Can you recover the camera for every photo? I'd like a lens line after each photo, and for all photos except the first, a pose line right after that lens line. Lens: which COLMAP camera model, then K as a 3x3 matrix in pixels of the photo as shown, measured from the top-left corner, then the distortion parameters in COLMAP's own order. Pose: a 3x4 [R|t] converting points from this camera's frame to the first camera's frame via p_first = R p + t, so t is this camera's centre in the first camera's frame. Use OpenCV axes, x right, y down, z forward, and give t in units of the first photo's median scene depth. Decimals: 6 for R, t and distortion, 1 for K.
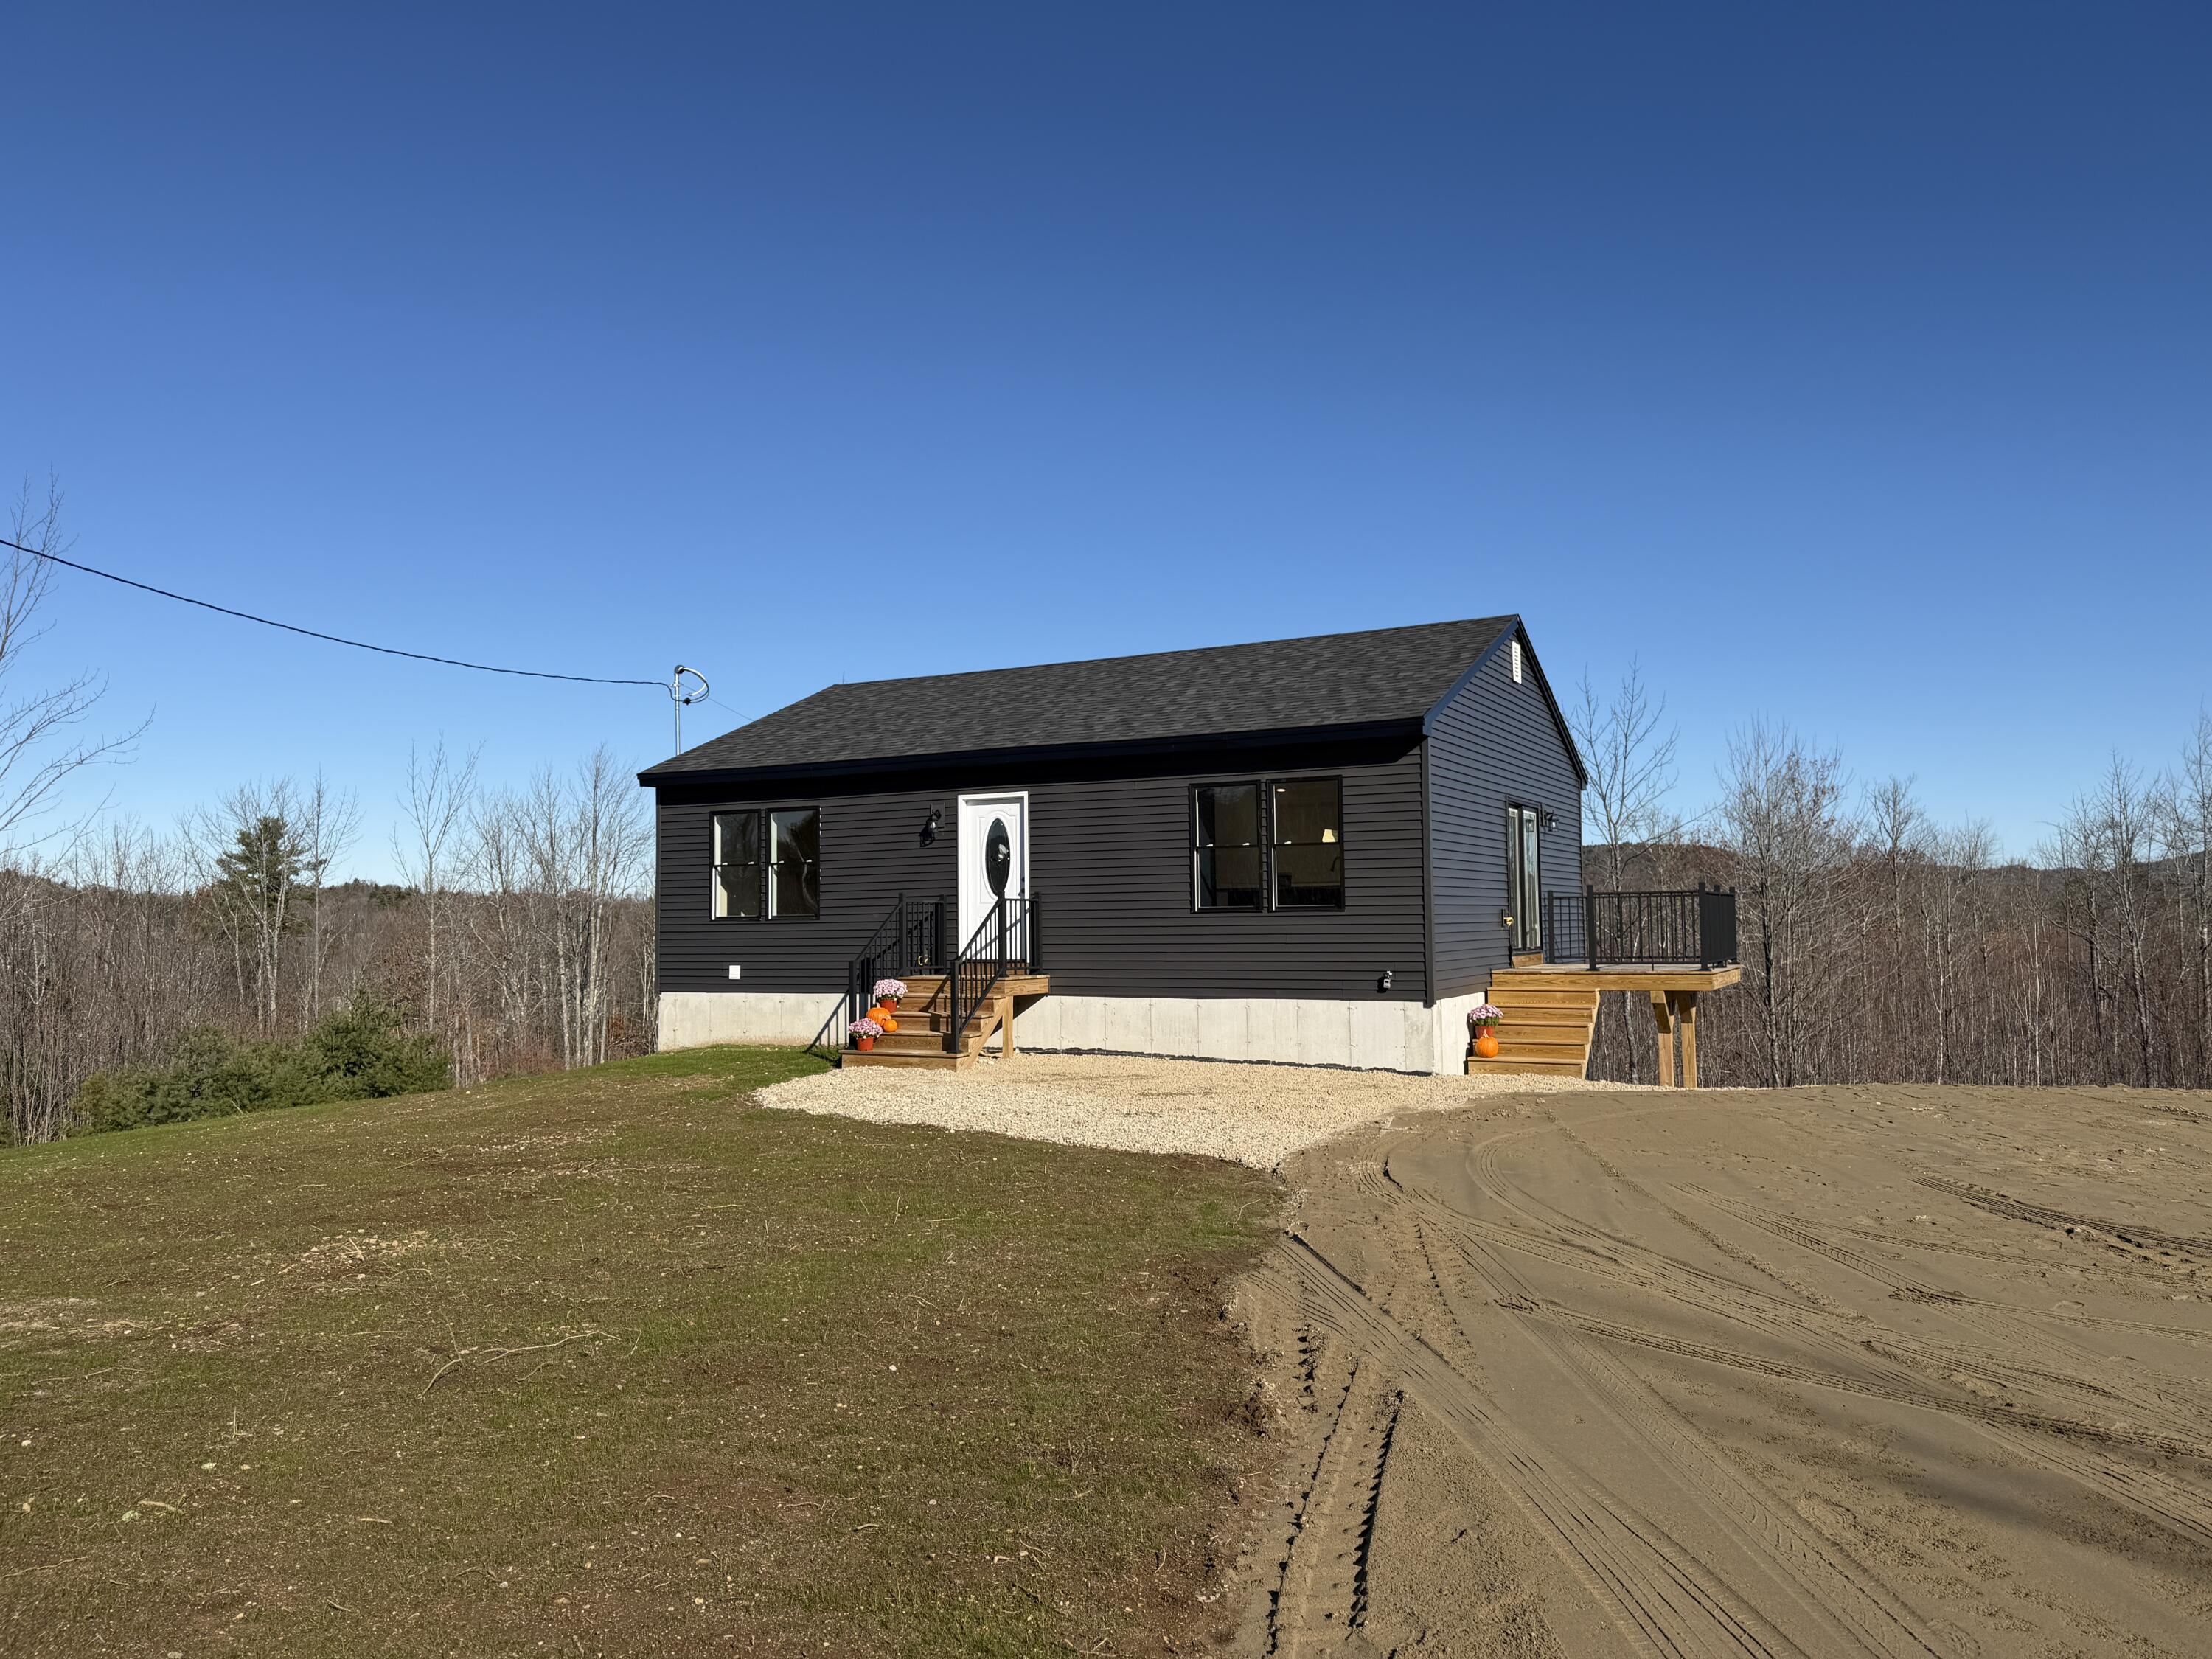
lens RADIAL K [[1562.2, 0, 1106.0], [0, 1562.2, 829.5], [0, 0, 1]] dist [0.111642, -0.120979]
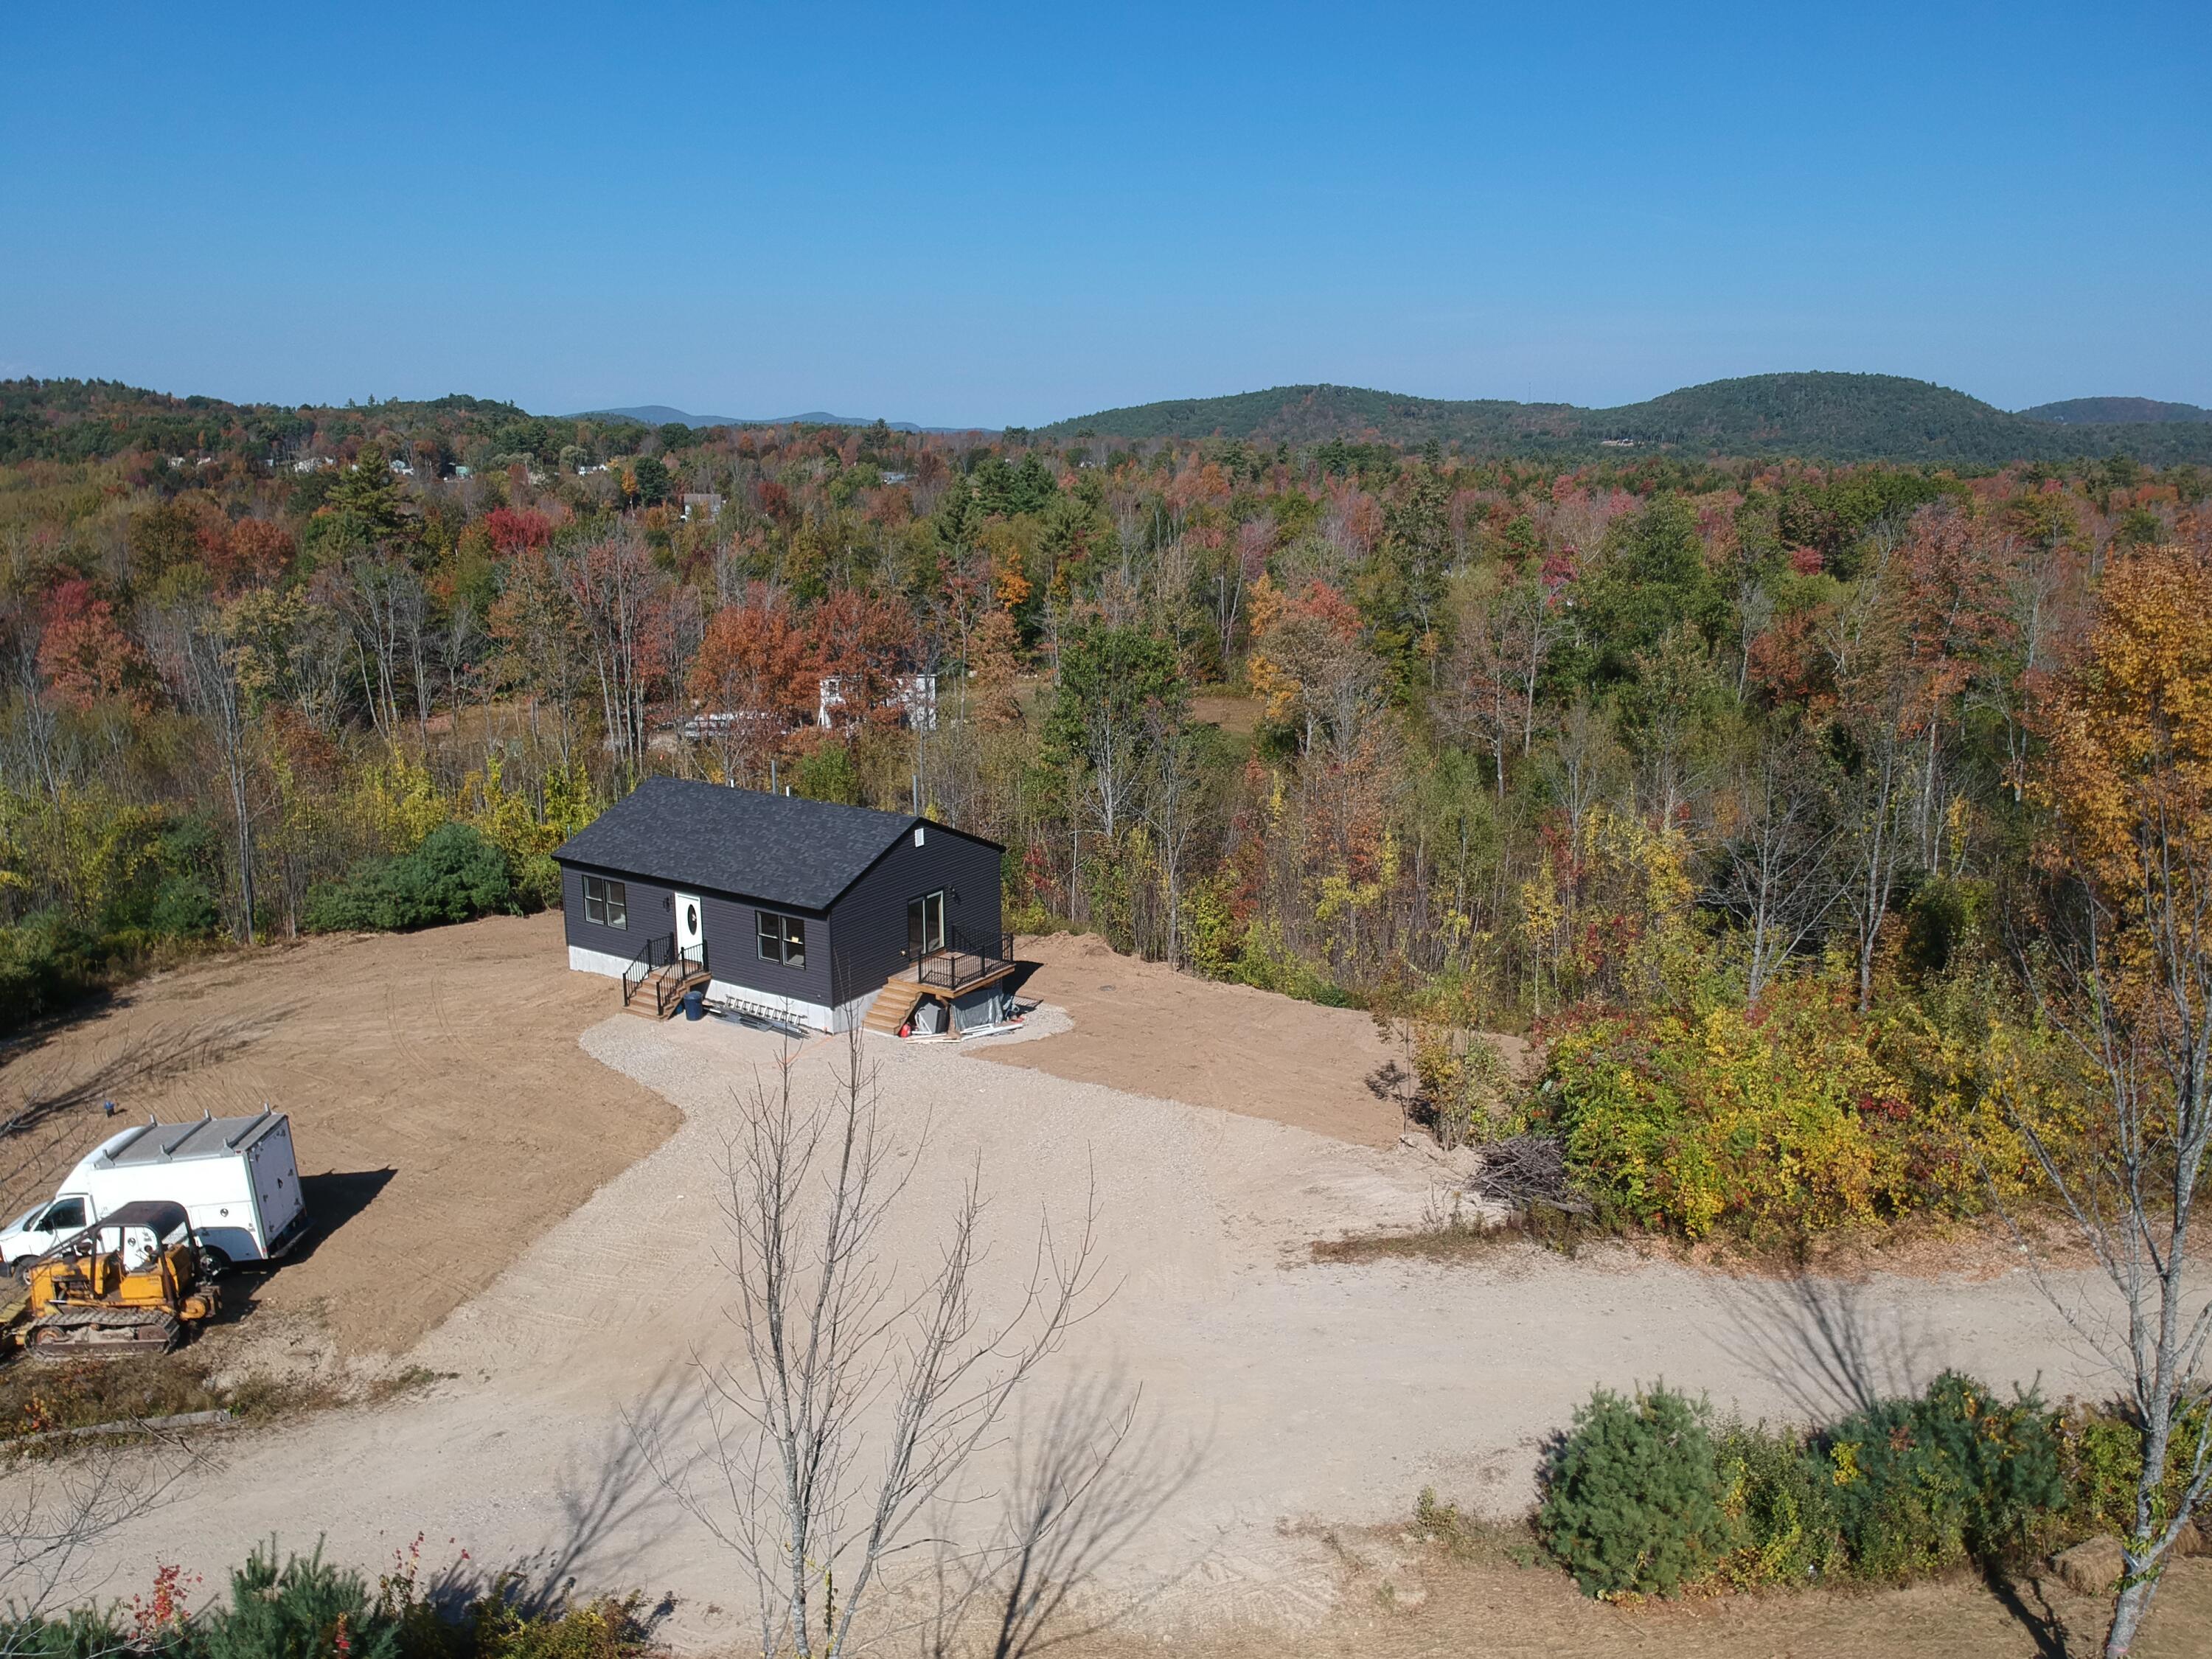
lens RADIAL K [[1630.7, 0, 1106.0], [0, 1630.7, 829.5], [0, 0, 1]] dist [0.168981, -0.396579]
pose [[0.996268, 0.037223, -0.077869, 0.740887], [-0.012956, 0.956493, 0.291466, -0.843833], [0.085330, -0.289370, 0.953406, -1.291810]]
